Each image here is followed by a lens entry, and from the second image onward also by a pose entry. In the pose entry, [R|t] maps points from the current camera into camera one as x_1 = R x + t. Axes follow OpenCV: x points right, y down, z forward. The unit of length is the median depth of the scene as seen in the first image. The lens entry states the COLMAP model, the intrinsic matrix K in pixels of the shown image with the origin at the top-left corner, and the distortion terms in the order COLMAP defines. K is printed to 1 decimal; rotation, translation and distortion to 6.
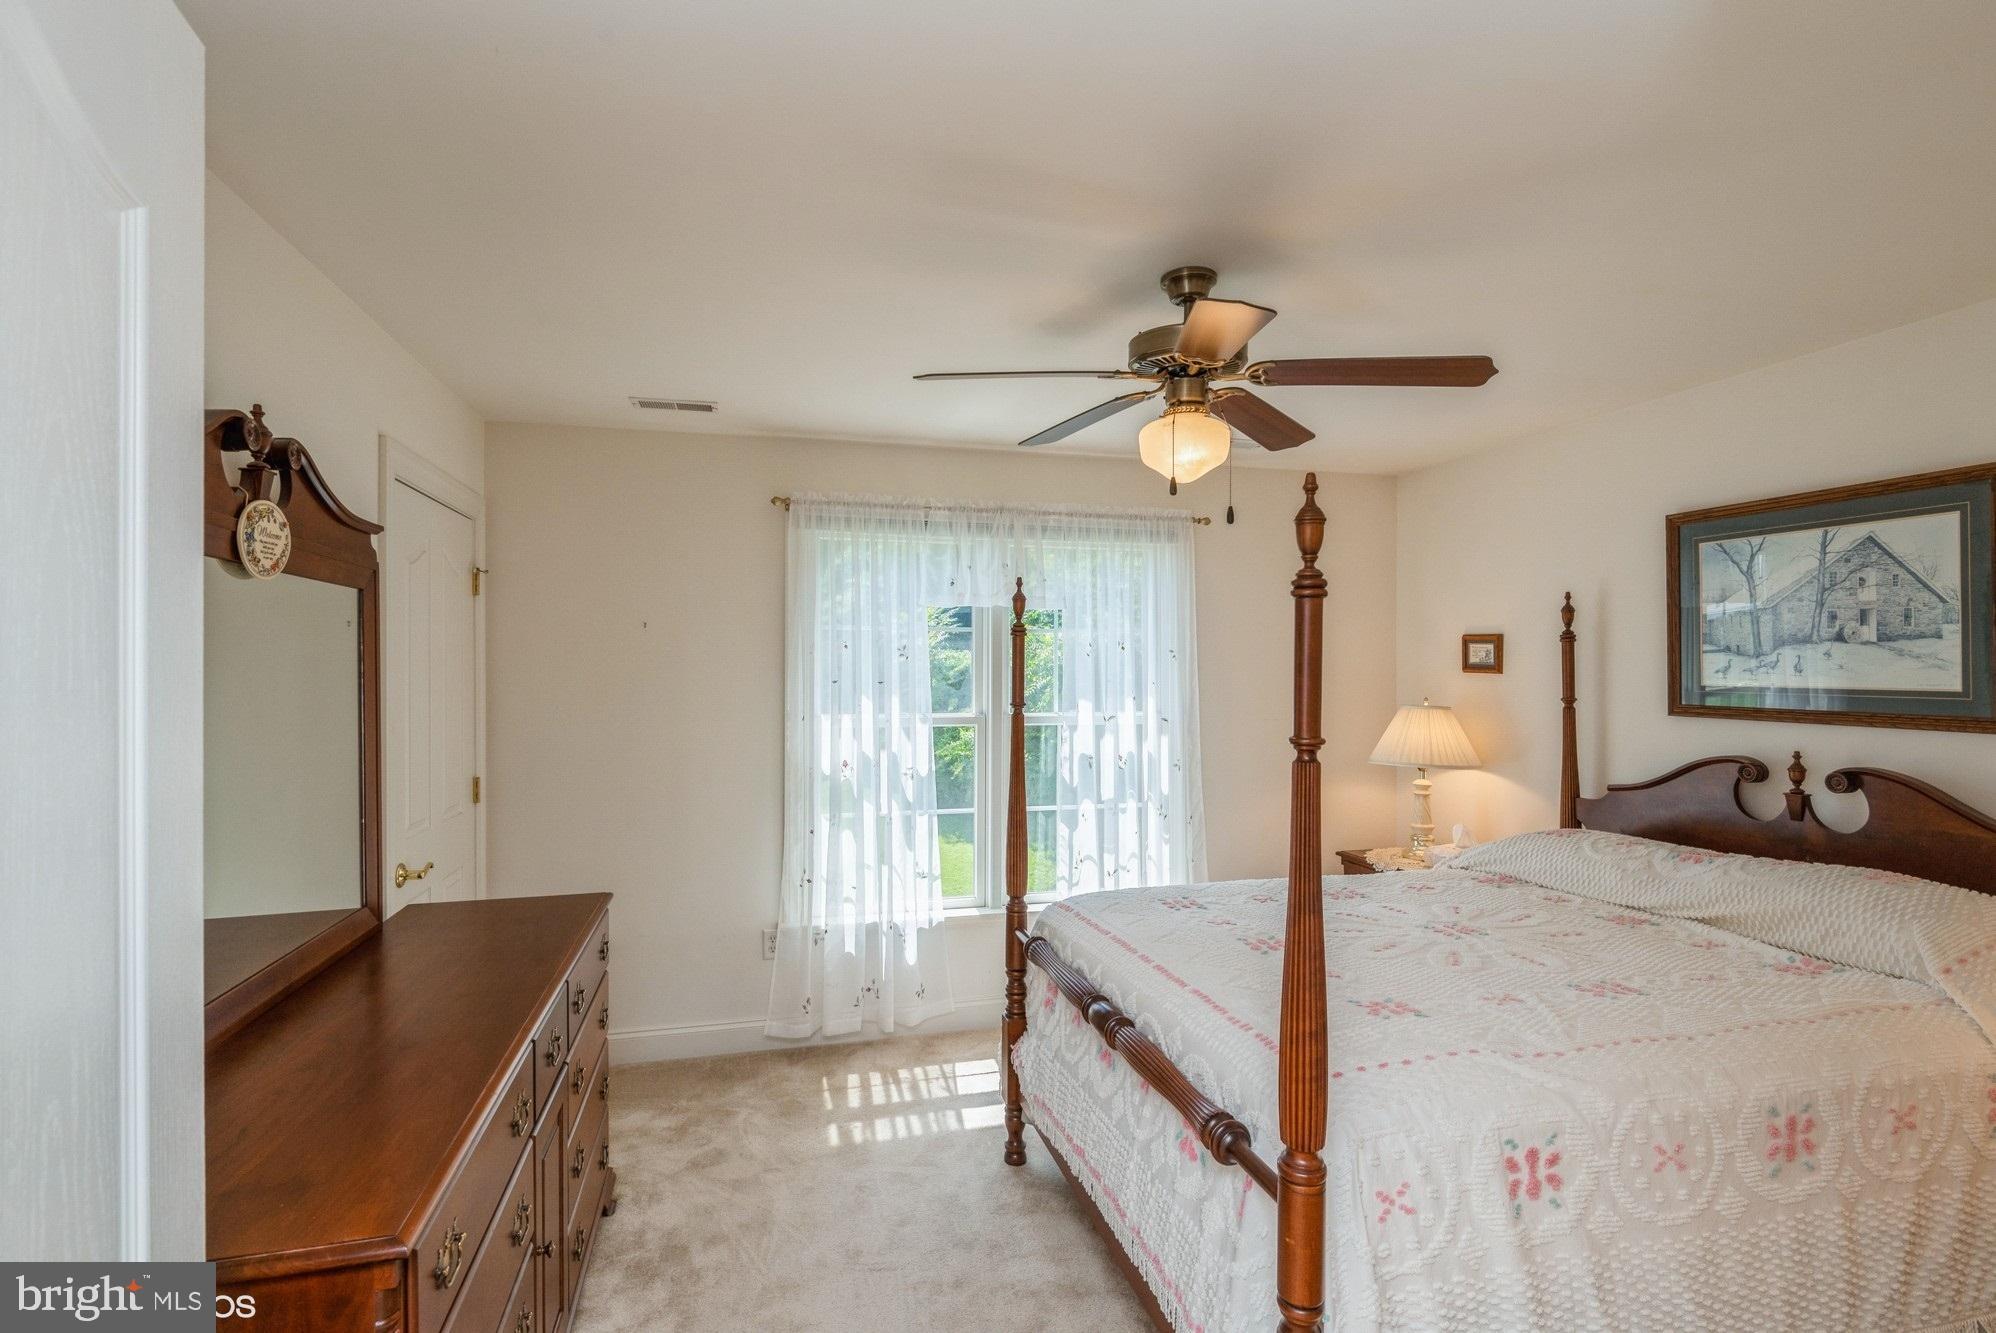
lens RADIAL K [[925.8, 0, 995.9], [0, 925.8, 666.3], [0, 0, 1]] dist [-0.008404, -0.007575]
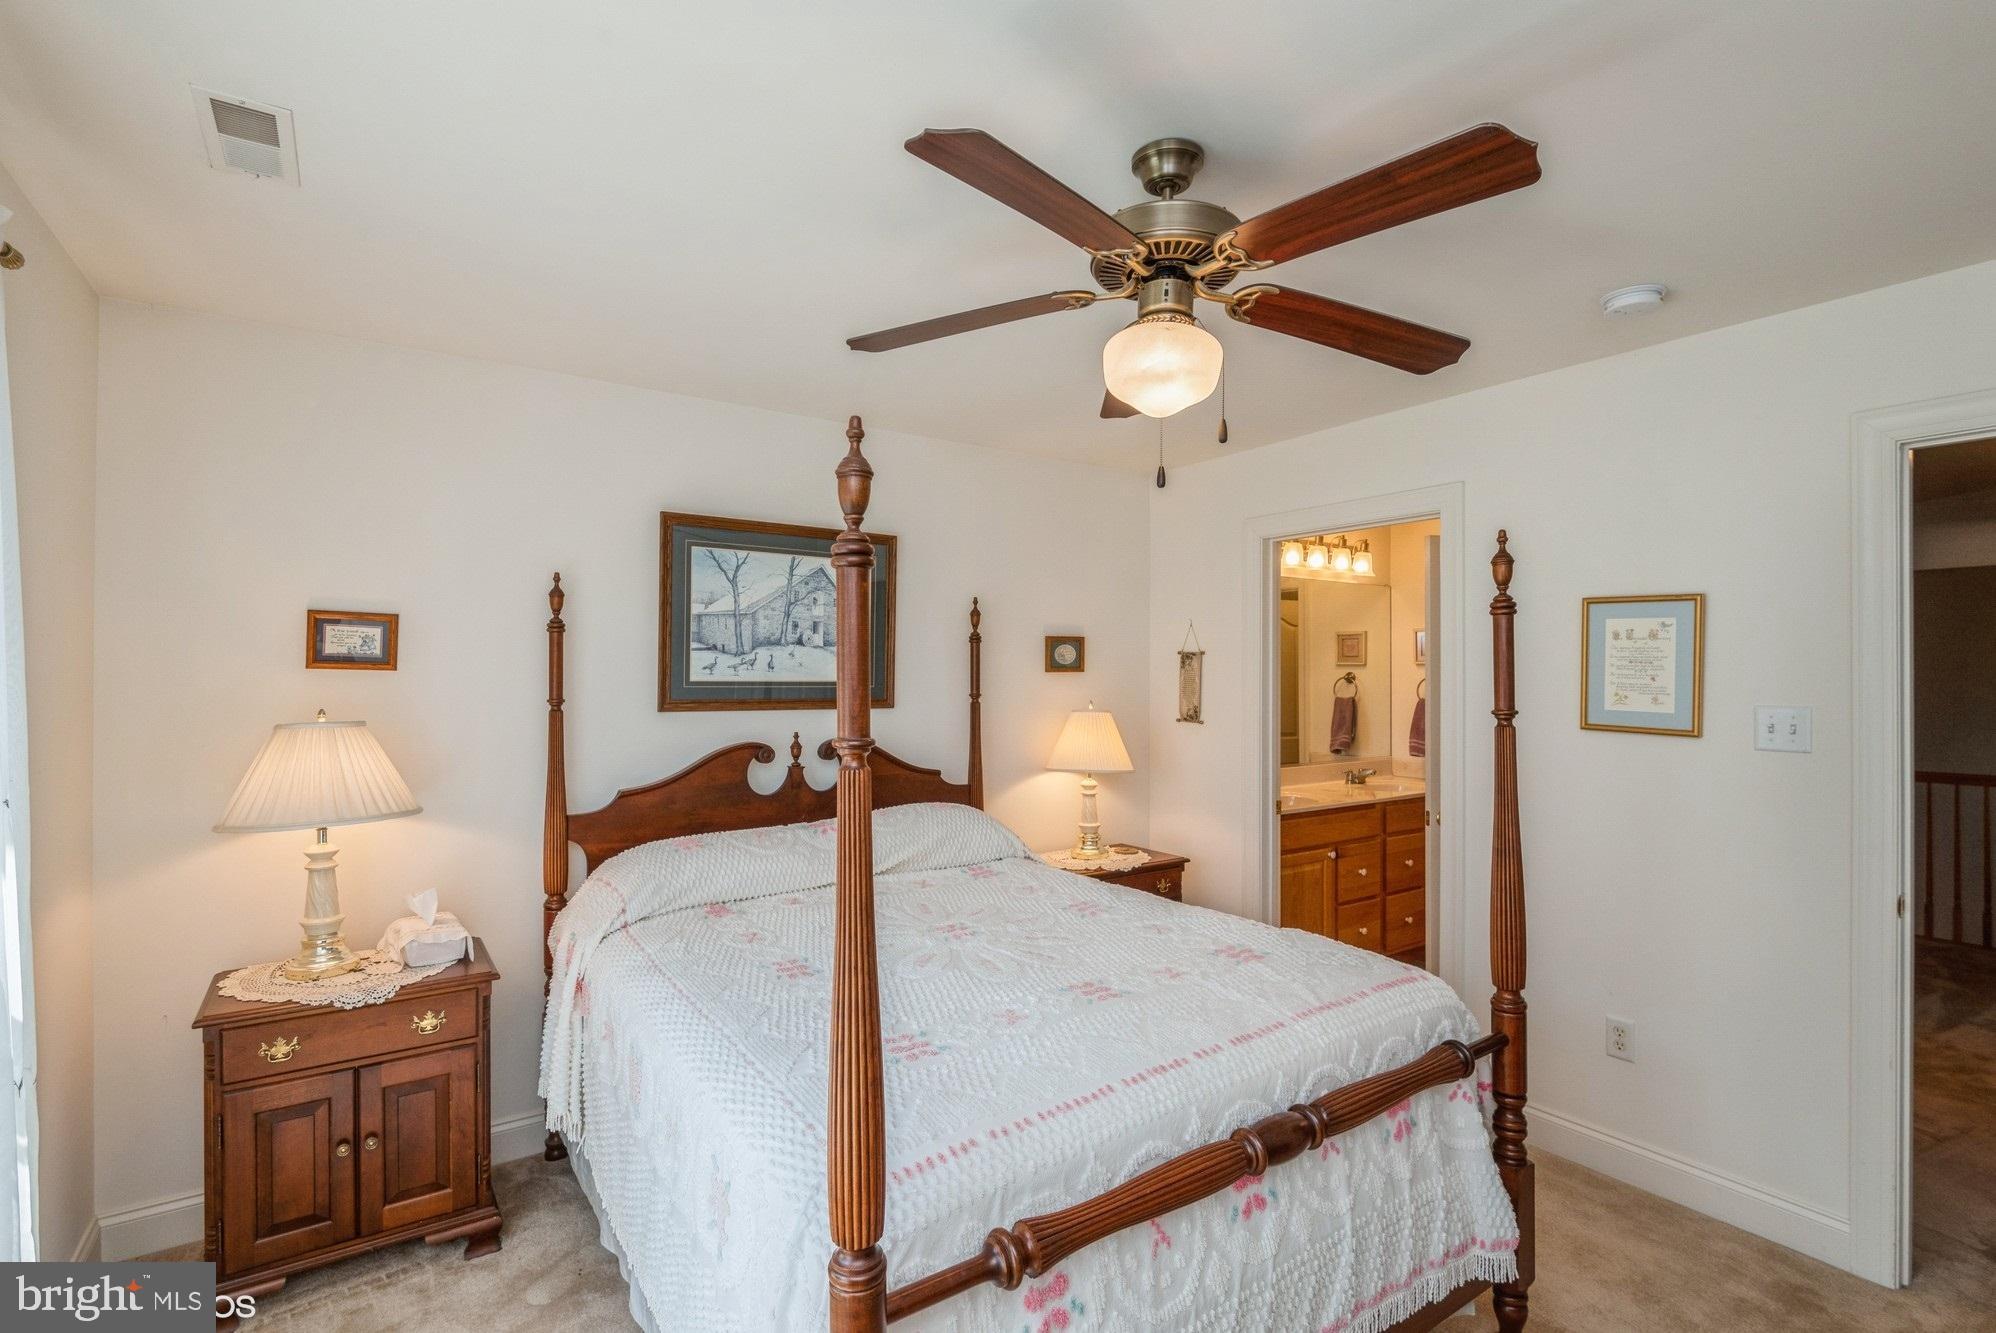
lens RADIAL K [[925.8, 0, 1001.5], [0, 925.8, 670.2], [0, 0, 1]] dist [-0.008404, -0.007575]
pose [[-0.365426, 0.000109, 0.930840, -0.378844], [-0.006016, 0.999979, -0.002479, 0.009583], [-0.930821, -0.006506, -0.365418, 1.151366]]
